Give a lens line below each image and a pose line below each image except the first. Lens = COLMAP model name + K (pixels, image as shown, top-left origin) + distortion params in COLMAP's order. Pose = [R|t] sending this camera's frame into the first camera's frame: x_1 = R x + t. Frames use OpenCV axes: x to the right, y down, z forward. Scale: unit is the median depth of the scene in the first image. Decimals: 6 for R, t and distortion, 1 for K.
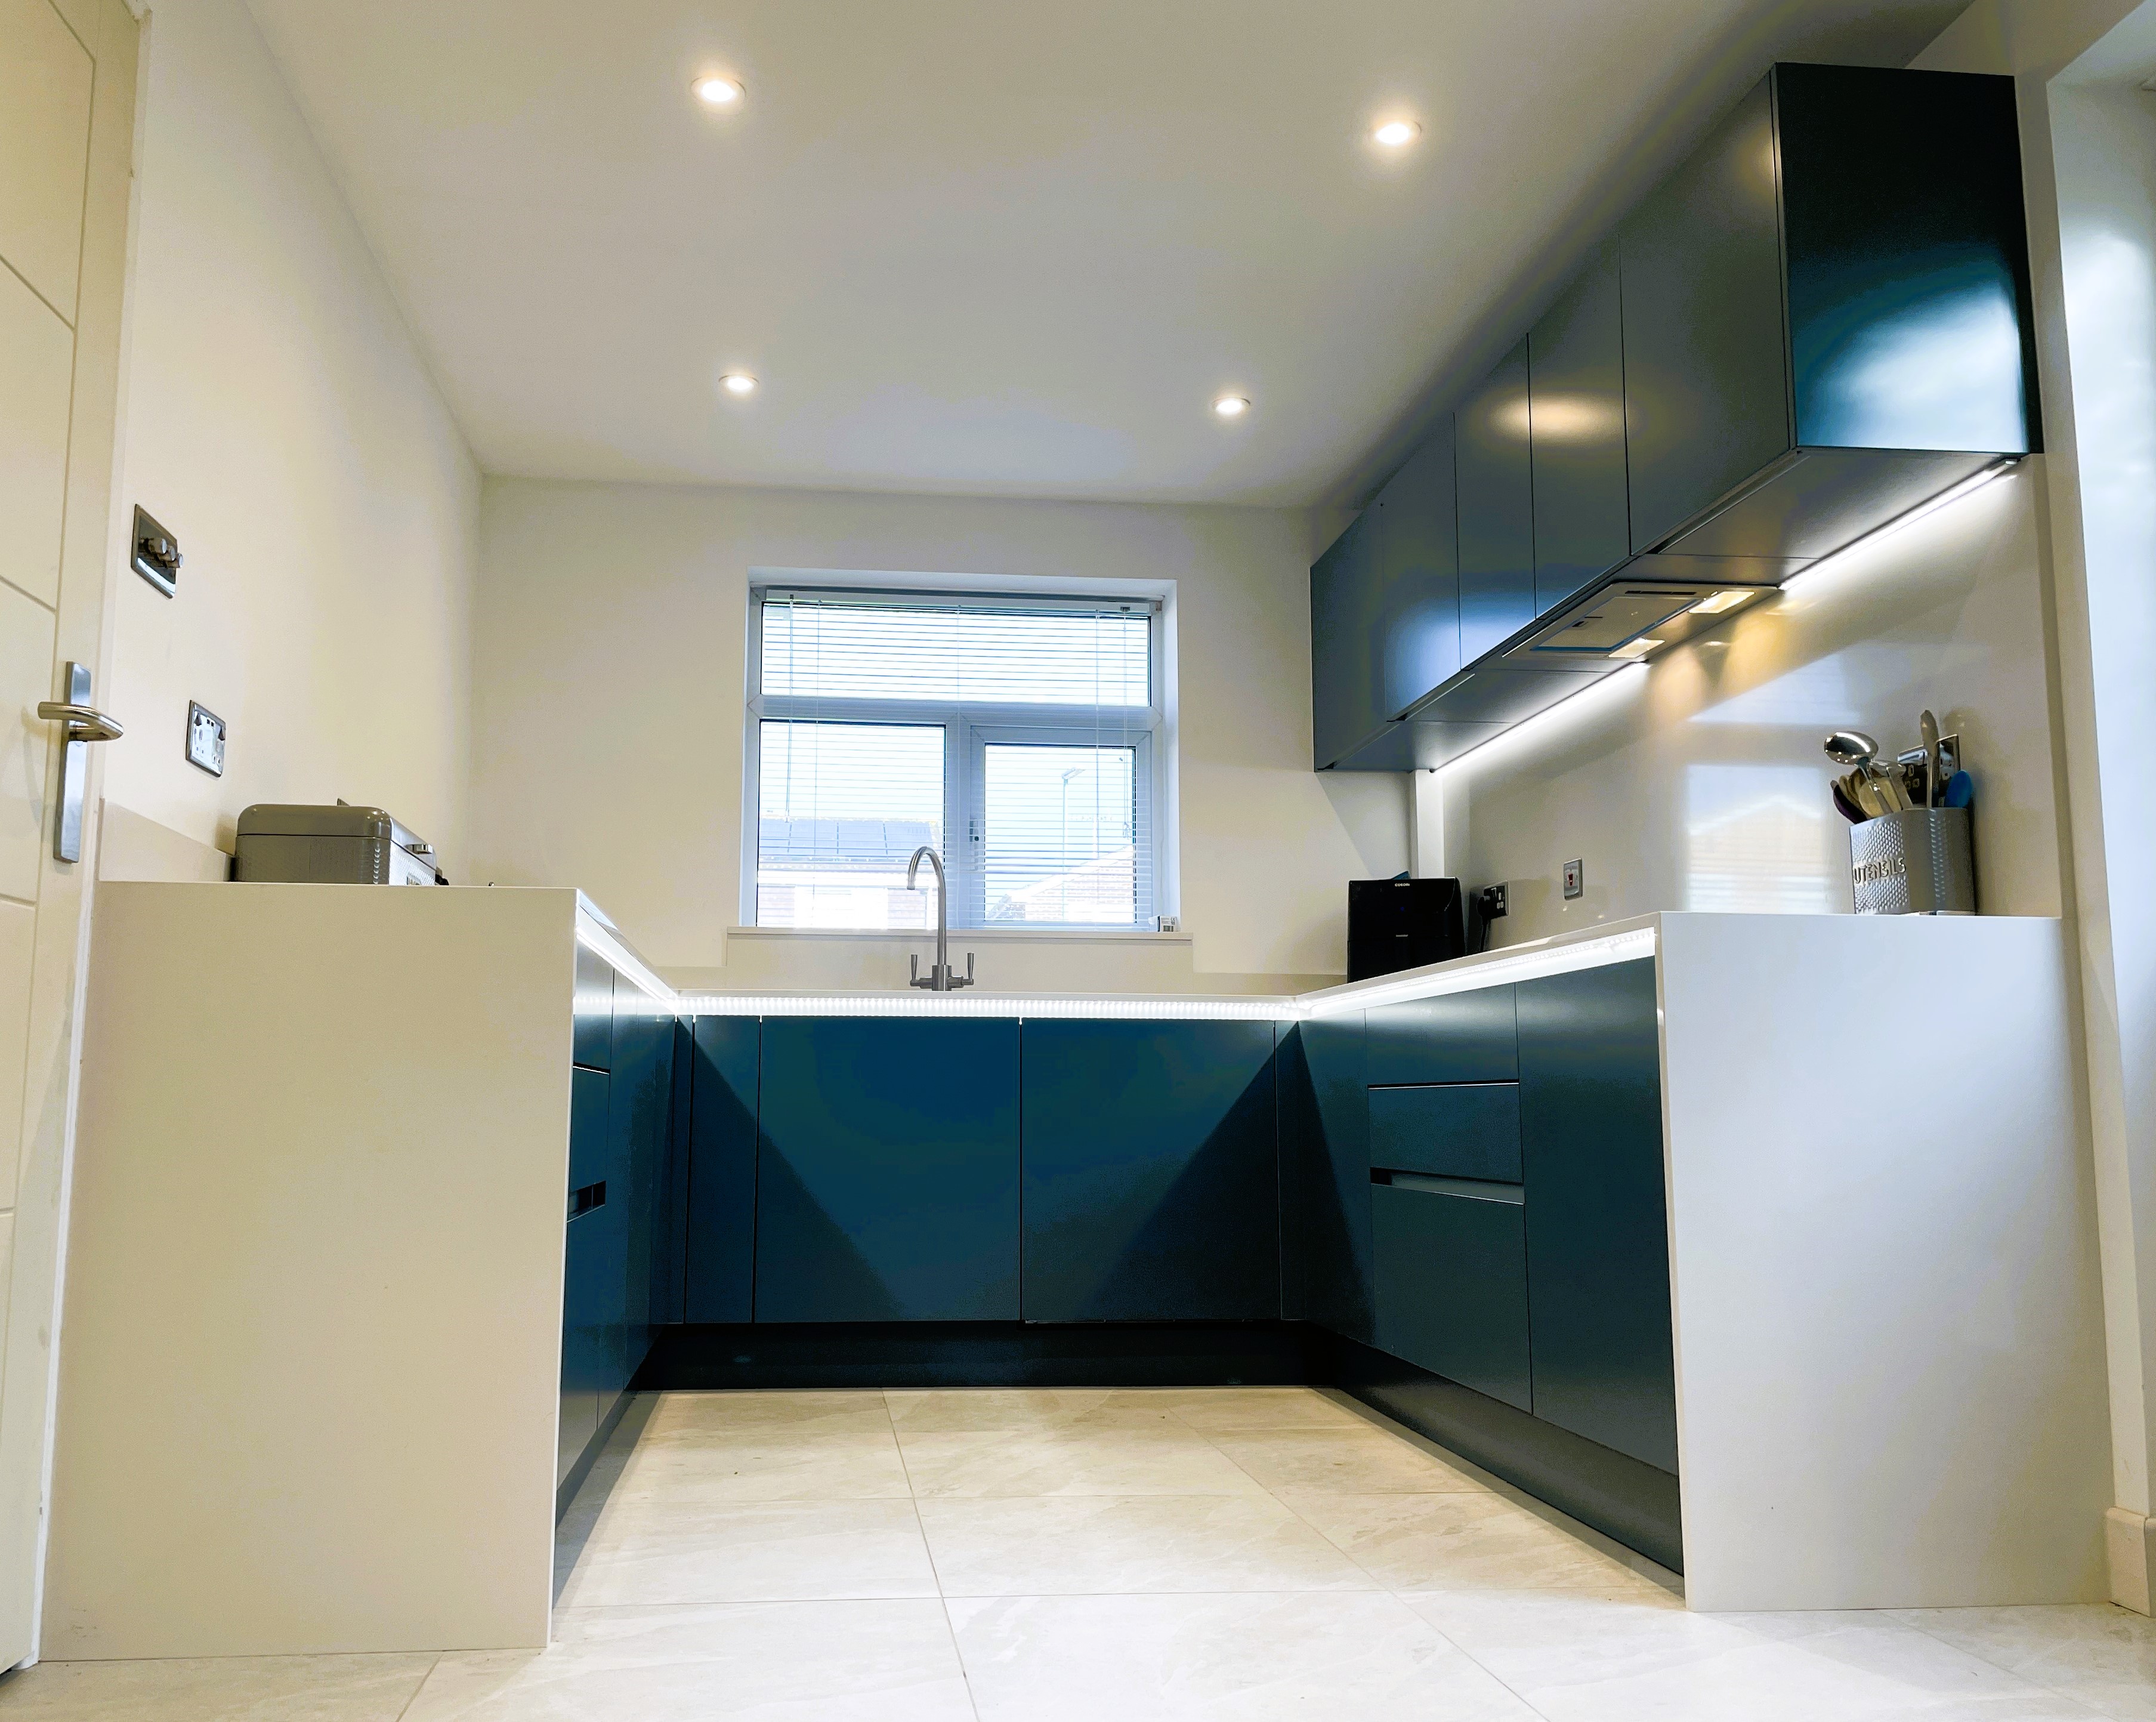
lens RADIAL K [[1820.5, 0, 983.5], [0, 1820.5, 871.5], [0, 0, 1]] dist [0.084817, -0.112482]
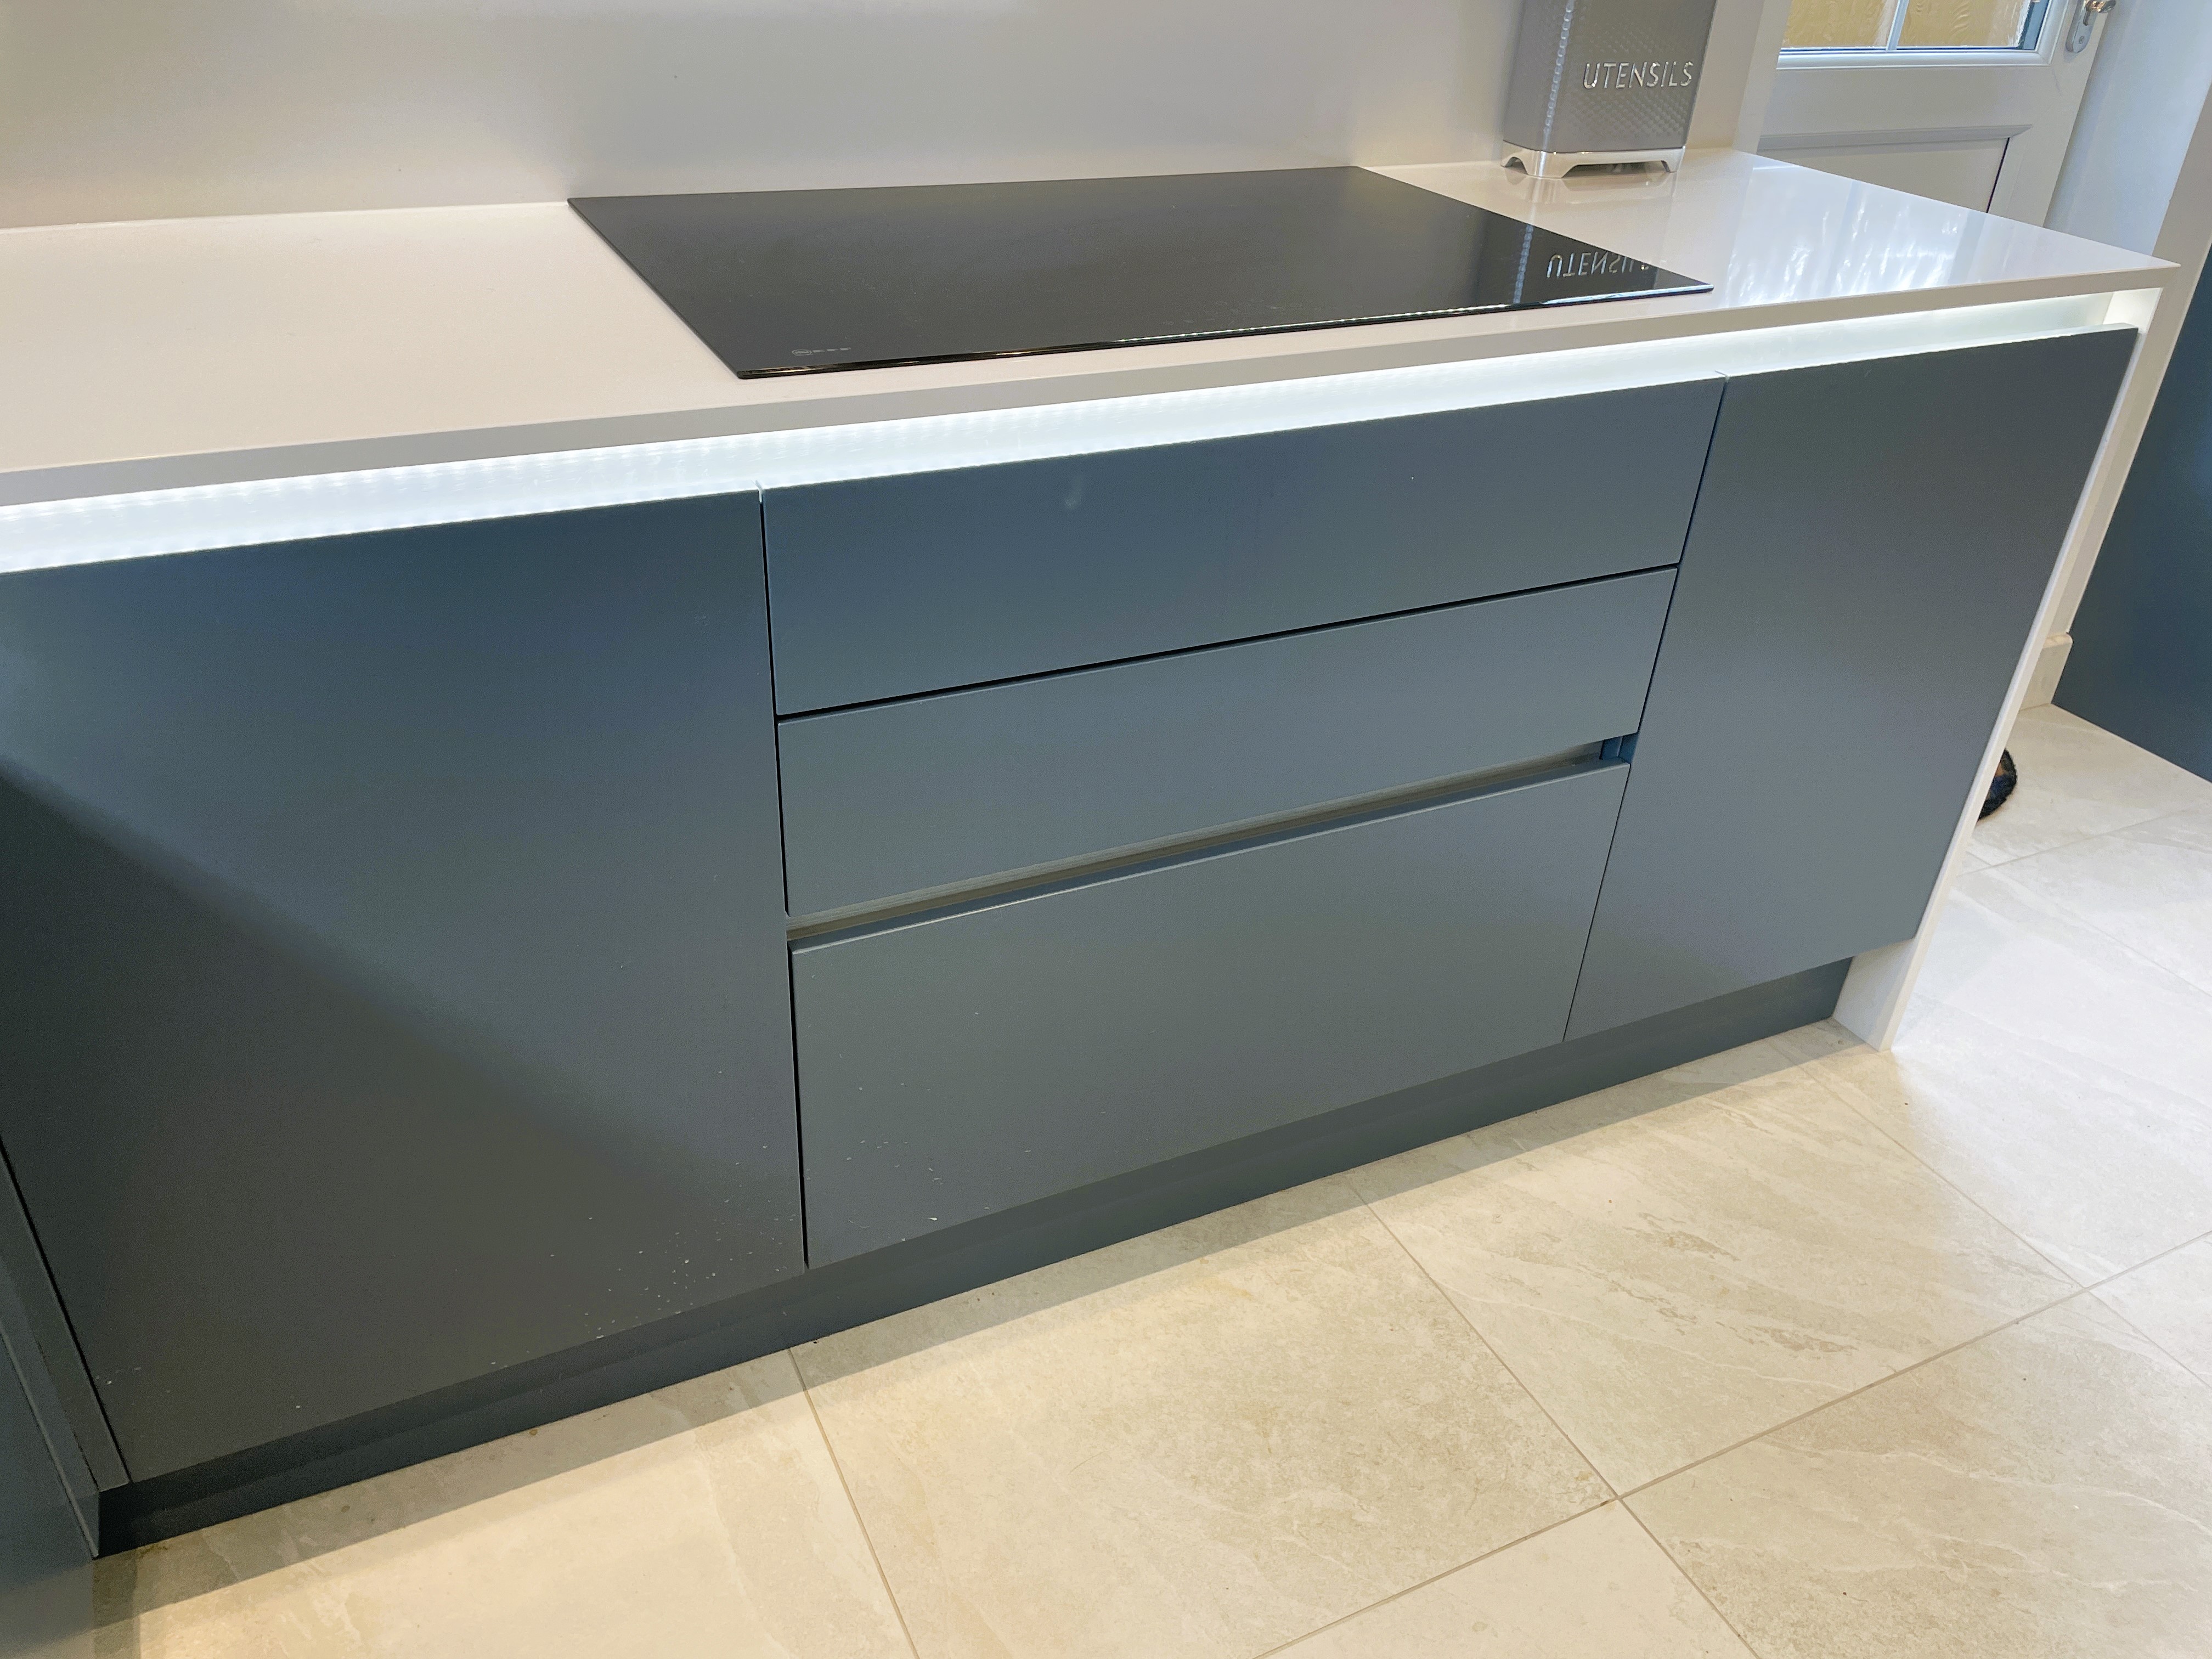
lens RADIAL K [[1692.3, 0, 1106.0], [0, 1692.3, 829.5], [0, 0, 1]] dist [0.088965, -0.113050]
pose [[-0.354307, -0.505504, 0.786723, -0.055284], [-0.177178, 0.862348, 0.474303, -0.017976], [-0.918191, 0.028659, -0.395100, 0.966365]]
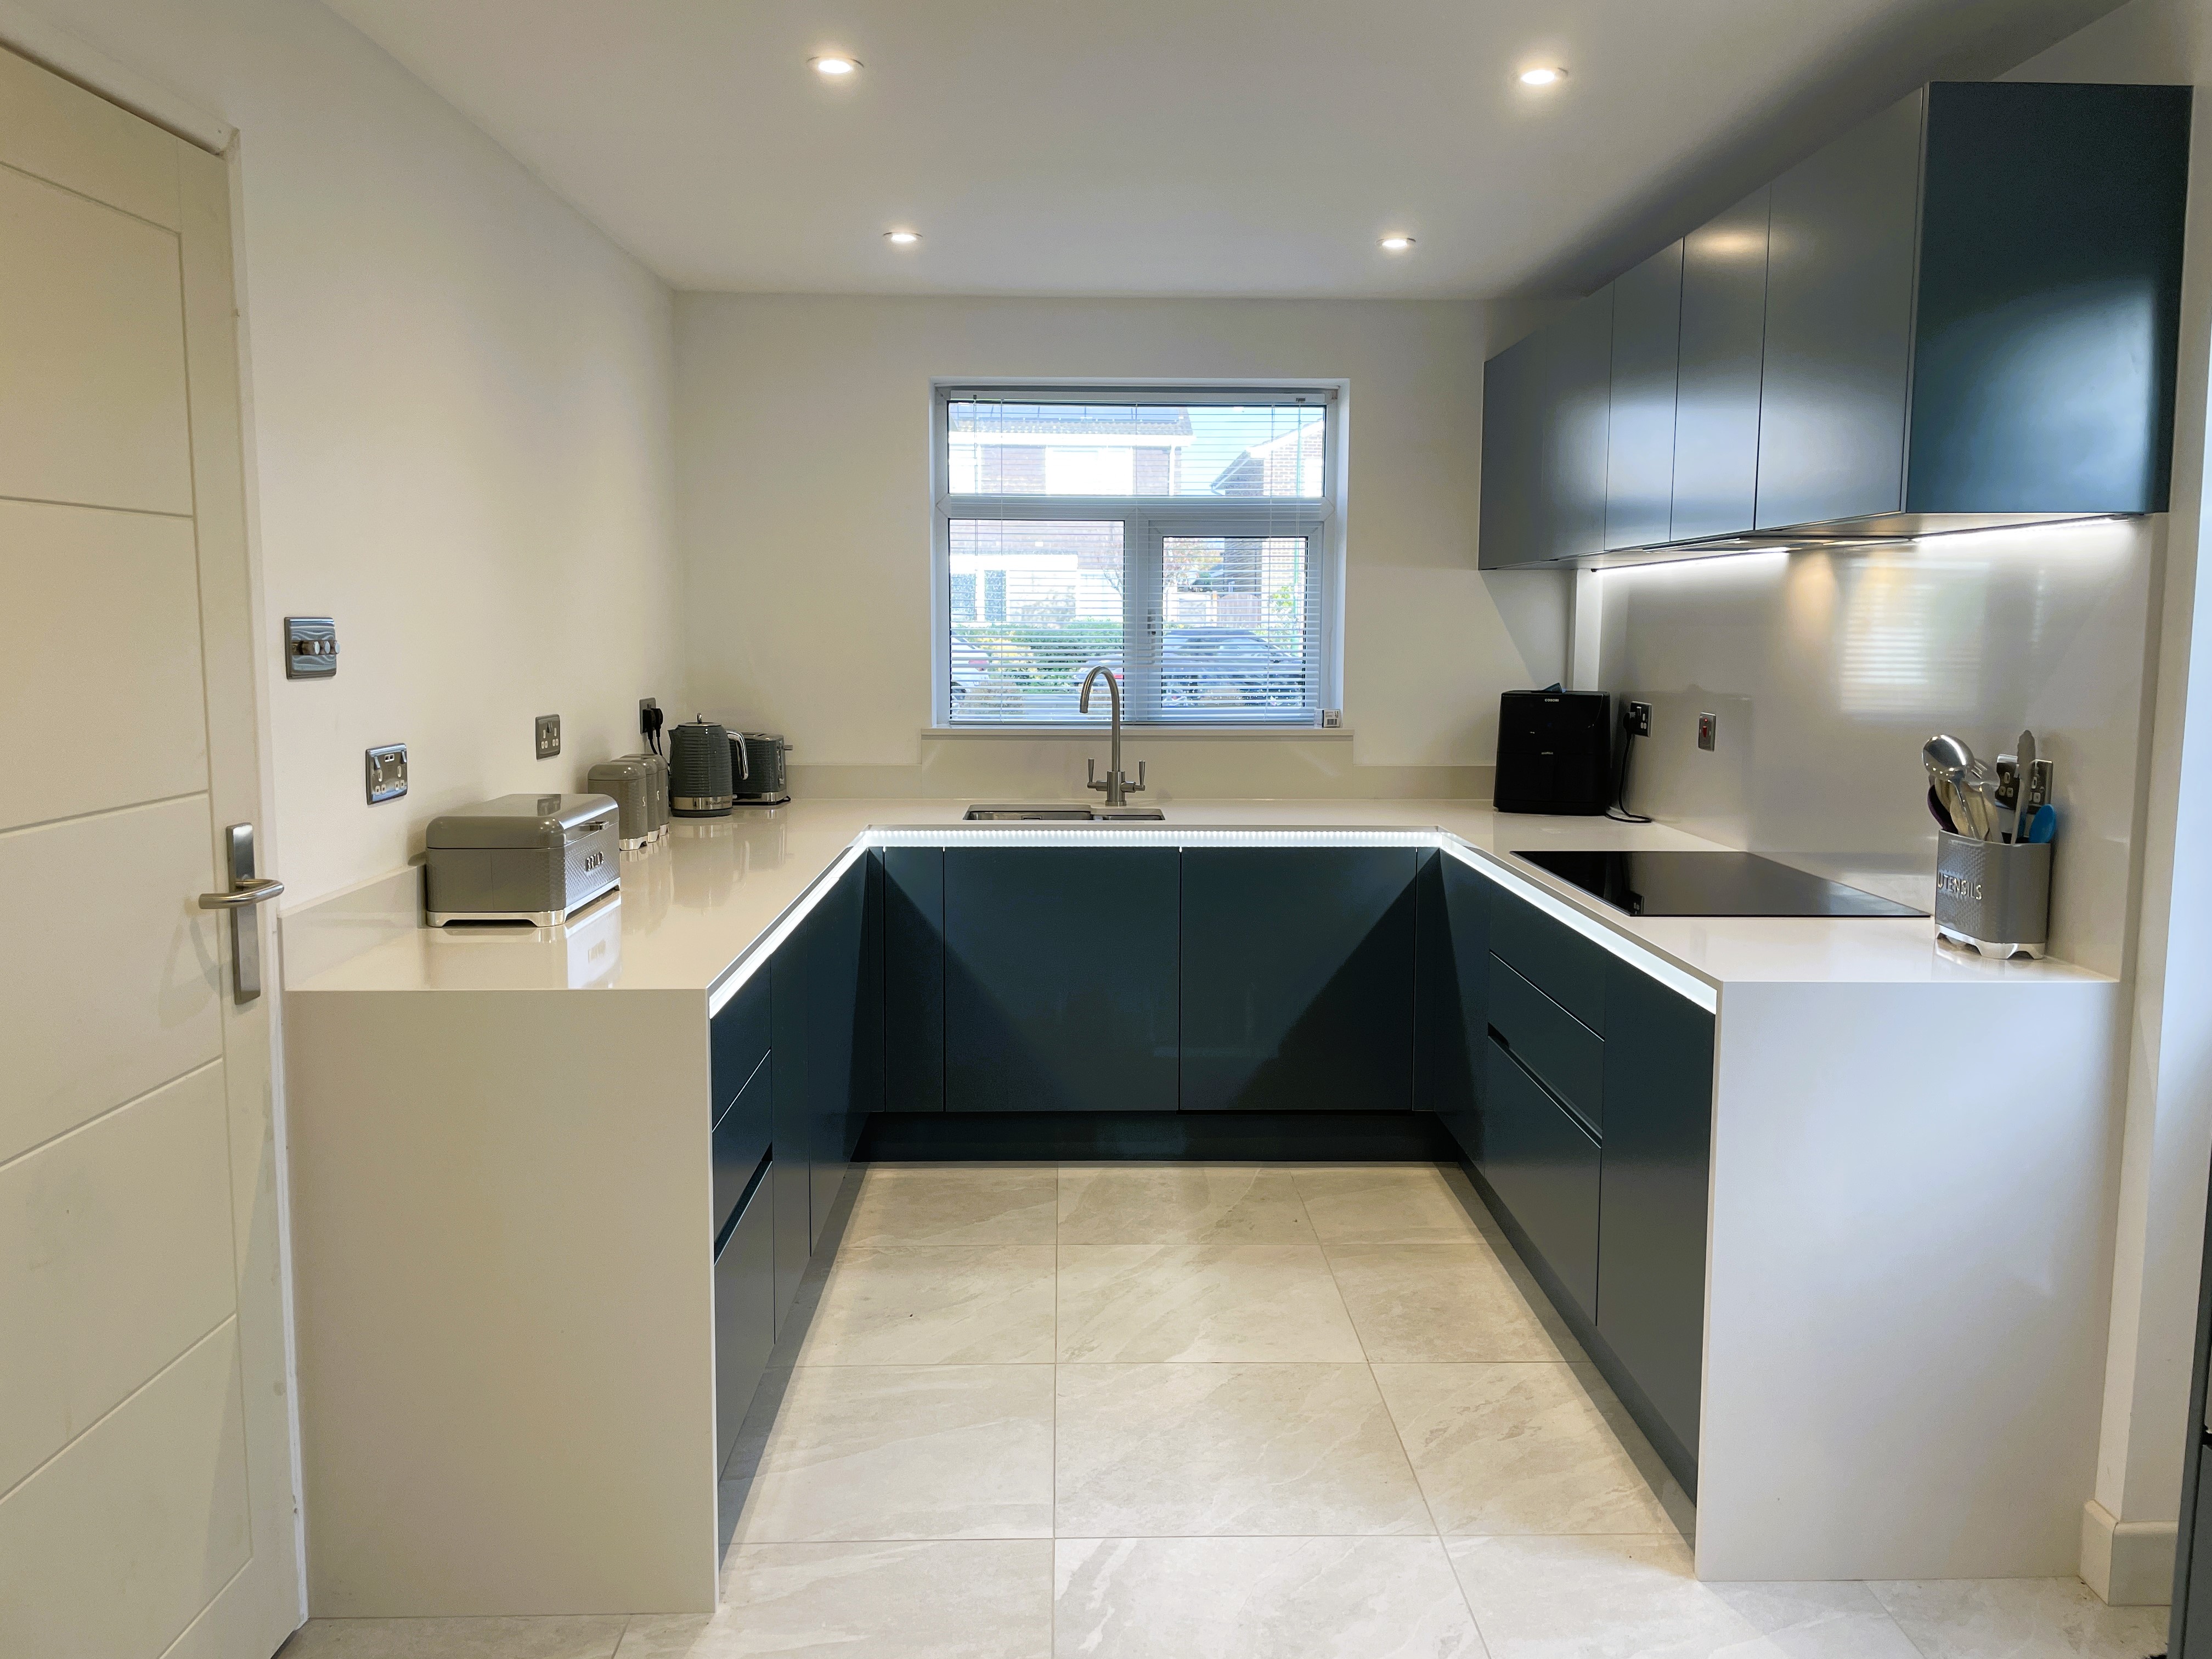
lens RADIAL K [[1674.6, 0, 1112.2], [0, 1674.6, 799.1], [0, 0, 1]] dist [0.089519, -0.117174]
pose [[0.997476, 0.007556, -0.070597, 0.050928], [0.009225, 0.972099, 0.234391, -0.186564], [0.070398, -0.234450, 0.969576, 0.032533]]
